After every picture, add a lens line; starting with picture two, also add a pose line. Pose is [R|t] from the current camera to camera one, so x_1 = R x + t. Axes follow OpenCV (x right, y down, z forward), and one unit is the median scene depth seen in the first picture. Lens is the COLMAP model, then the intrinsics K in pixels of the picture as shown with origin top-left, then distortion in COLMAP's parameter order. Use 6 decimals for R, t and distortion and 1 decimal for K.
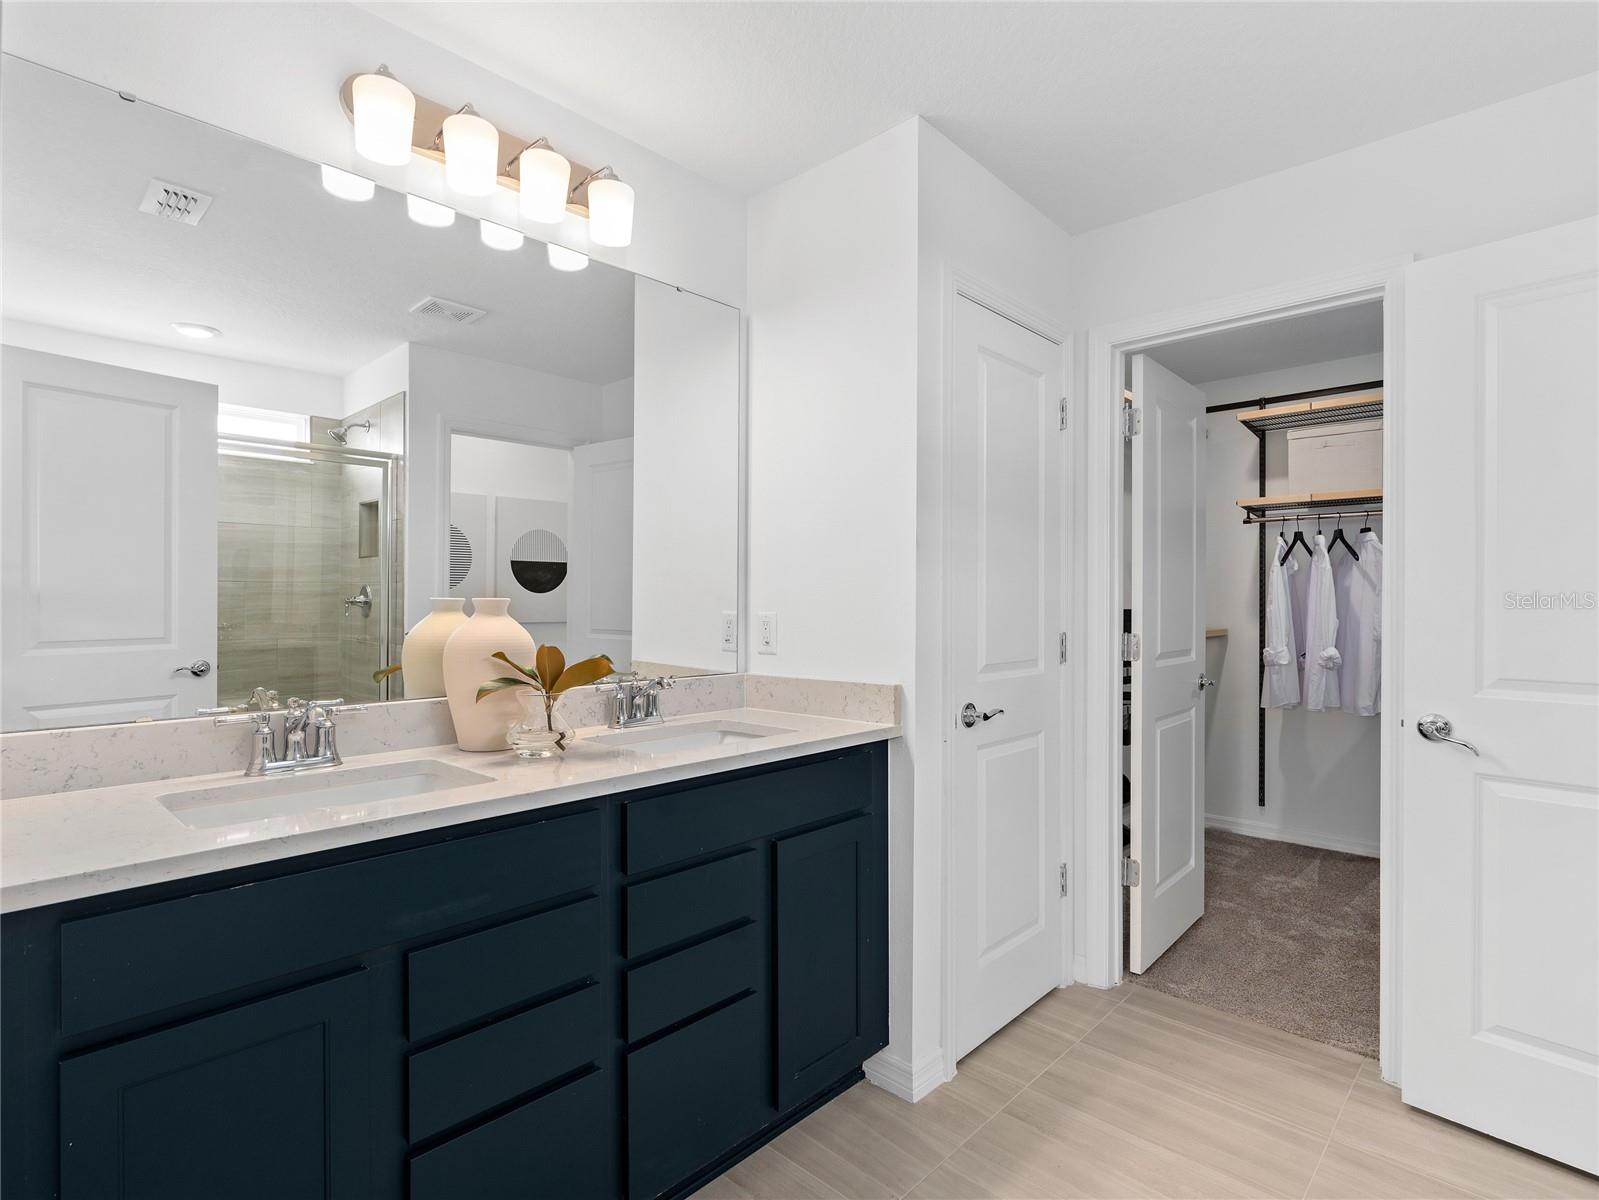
lens RADIAL K [[807.3, 0, 798.3], [0, 807.3, 603.4], [0, 0, 1]] dist [-0.014508, 0.005900]
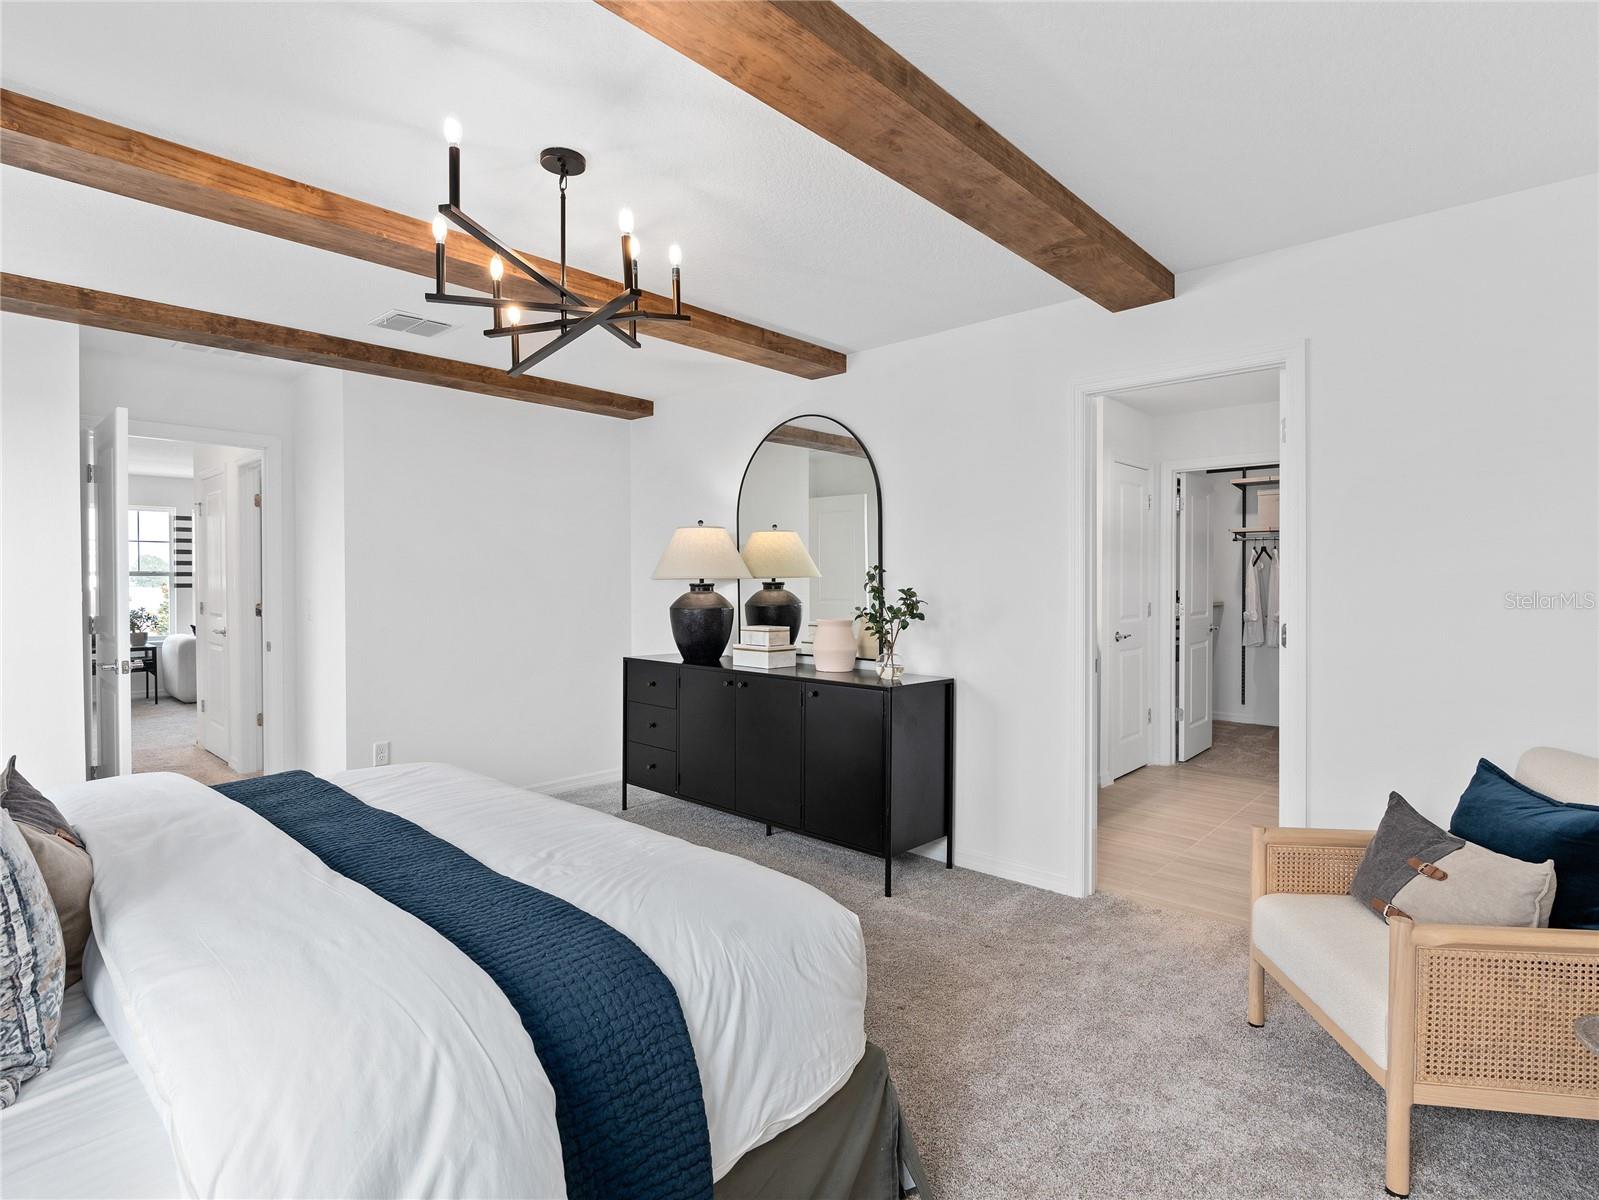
lens RADIAL K [[807.3, 0, 798.3], [0, 807.3, 603.4], [0, 0, 1]] dist [-0.014508, 0.005900]
pose [[0.999946, -0.008462, 0.005961, -0.448400], [0.008309, 0.999646, 0.025262, -0.017438], [-0.006173, -0.025211, 0.999663, -0.828249]]
